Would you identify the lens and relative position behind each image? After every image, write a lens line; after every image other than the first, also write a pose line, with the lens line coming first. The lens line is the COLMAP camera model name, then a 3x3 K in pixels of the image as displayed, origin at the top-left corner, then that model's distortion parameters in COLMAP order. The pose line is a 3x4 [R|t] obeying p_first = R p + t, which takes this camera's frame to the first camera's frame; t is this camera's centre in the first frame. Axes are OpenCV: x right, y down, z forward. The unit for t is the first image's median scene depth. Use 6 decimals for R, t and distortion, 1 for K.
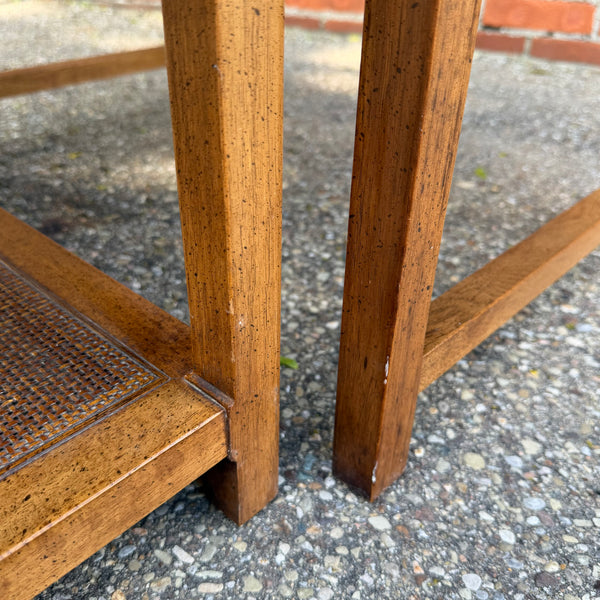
lens RADIAL K [[615.4, 0, 301.0], [0, 615.4, 300.0], [0, 0, 1]] dist [0.124648, -0.346189]
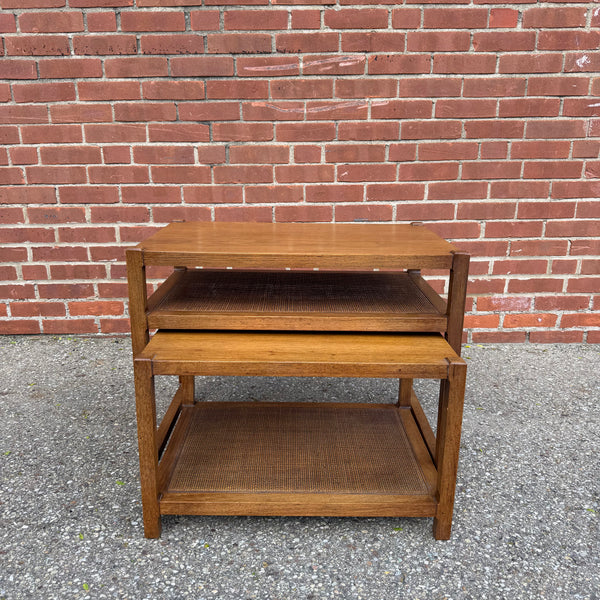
lens RADIAL K [[560.5, 0, 299.1], [0, 560.5, 302.9], [0, 0, 1]] dist [0.117806, -0.241142]
pose [[0.911108, -0.129583, 0.391267, -1.619173], [0.237145, 0.941237, -0.240490, -0.442923], [-0.337111, 0.311899, 0.888299, -1.880519]]
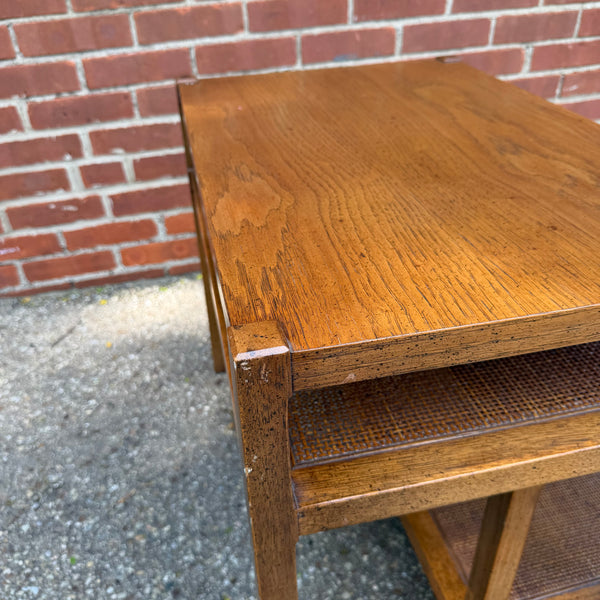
lens RADIAL K [[579.6, 0, 288.6], [0, 579.6, 297.1], [0, 0, 1]] dist [-0.034097, -0.000742]
pose [[0.795734, -0.376219, 0.474622, -1.118252], [0.377918, 0.920817, 0.096301, -1.604361], [-0.473270, 0.102738, 0.874906, 0.025898]]
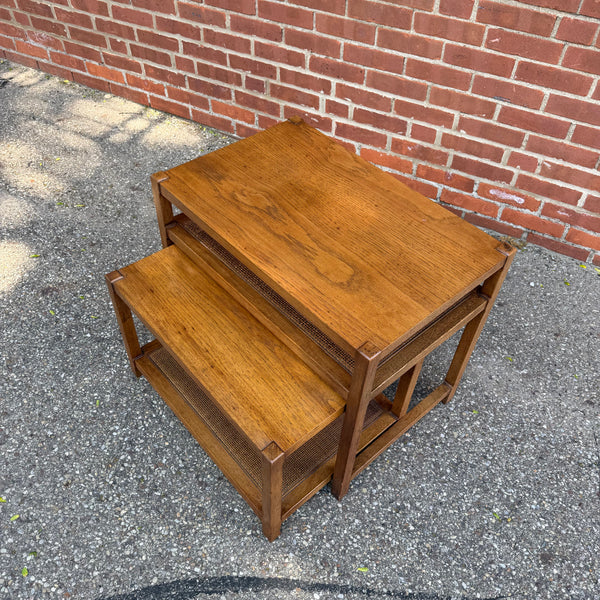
lens RADIAL K [[564.2, 0, 301.3], [0, 564.2, 298.4], [0, 0, 1]] dist [0.039009, -0.071304]
pose [[0.996736, 0.071718, -0.037075, -0.097181], [-0.061044, 0.970009, 0.235277, -1.843145], [0.052837, -0.232246, 0.971221, -2.399134]]
